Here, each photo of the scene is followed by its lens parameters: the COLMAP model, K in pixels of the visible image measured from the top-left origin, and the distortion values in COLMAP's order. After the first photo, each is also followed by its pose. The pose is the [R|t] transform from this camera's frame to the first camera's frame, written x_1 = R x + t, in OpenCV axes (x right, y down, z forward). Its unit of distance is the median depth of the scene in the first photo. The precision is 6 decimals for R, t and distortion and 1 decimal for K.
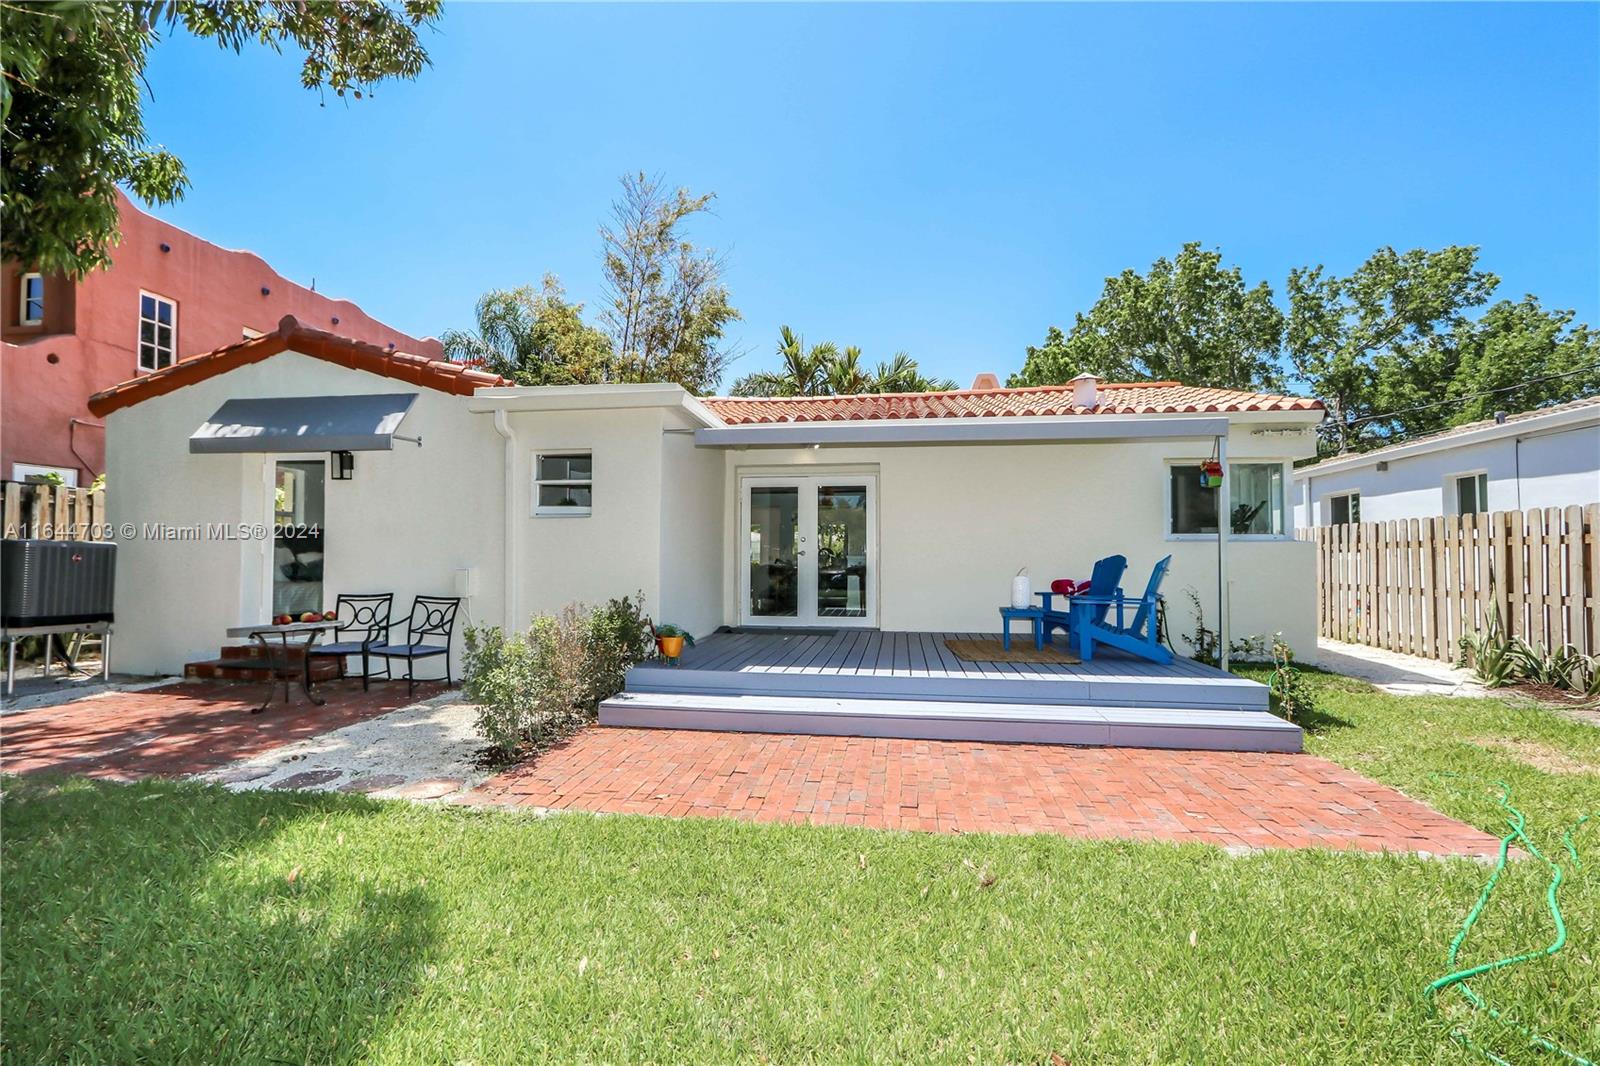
lens RADIAL K [[747.7, 0, 804.3], [0, 747.7, 538.1], [0, 0, 1]] dist [0.001077, 0.000248]
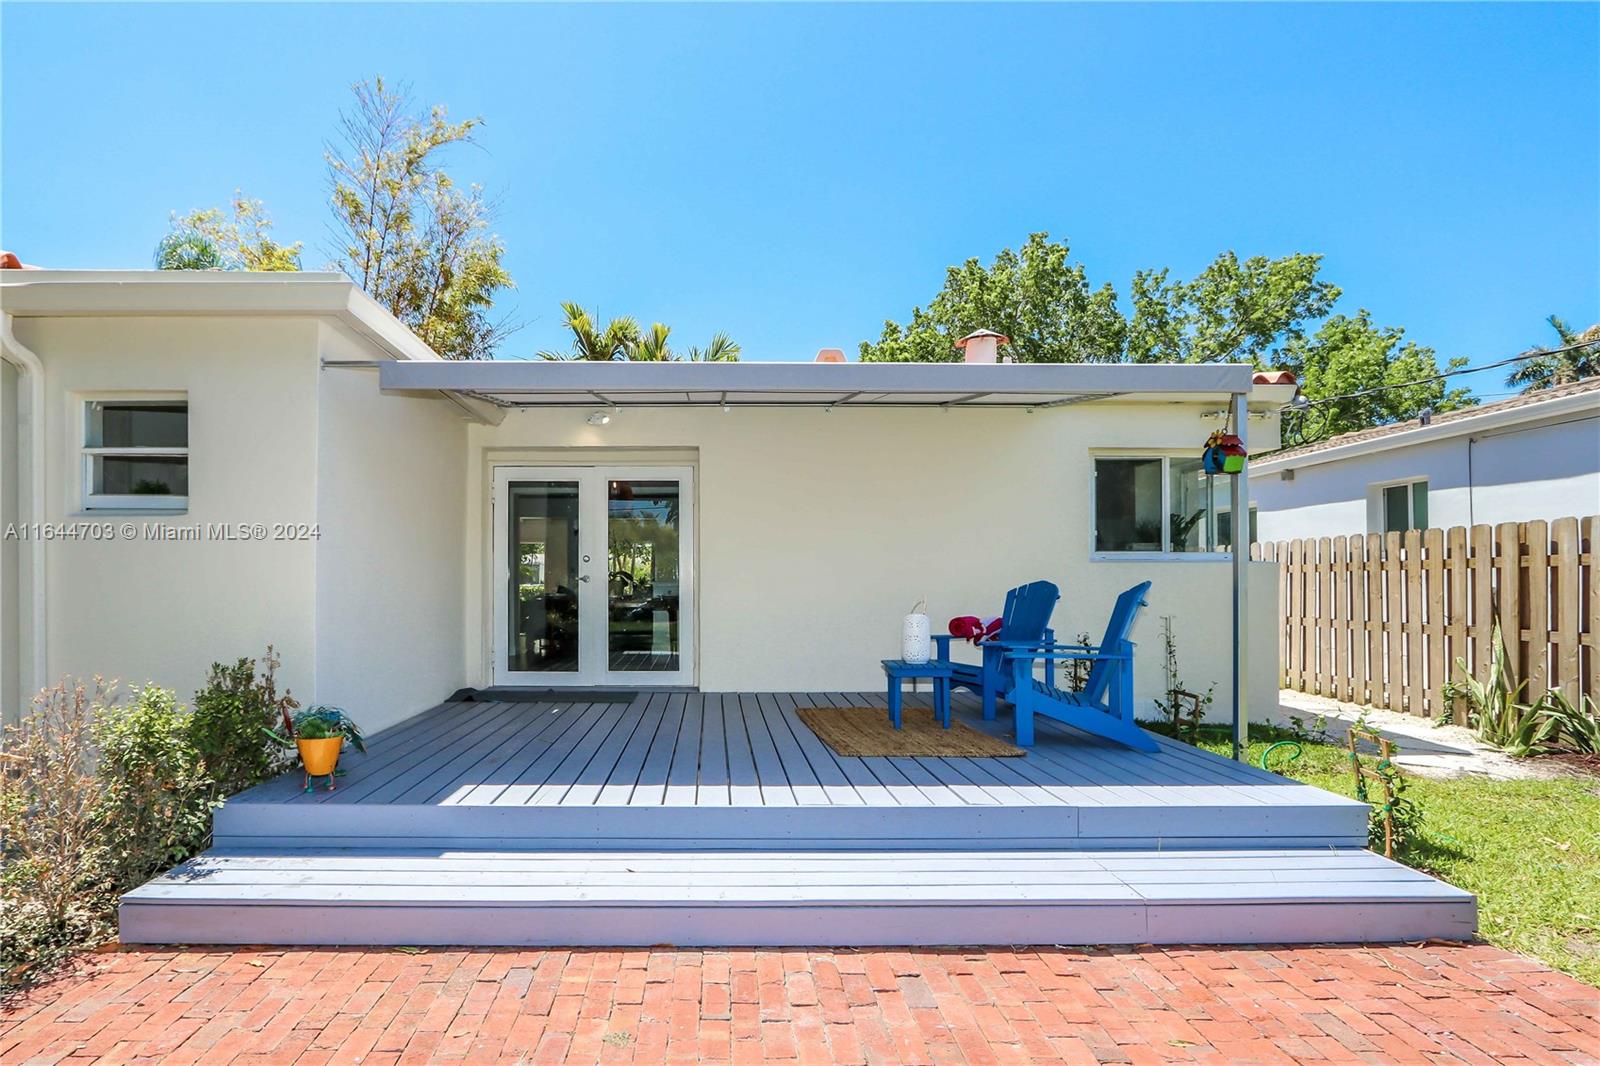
lens RADIAL K [[743.0, 0, 729.3], [0, 743.0, 578.7], [0, 0, 1]] dist [-0.009130, 0.000510]
pose [[0.988039, -0.001838, 0.154194, 0.018810], [-0.001271, 0.999798, 0.020063, 0.005059], [-0.154200, -0.020019, 0.987837, 0.260329]]
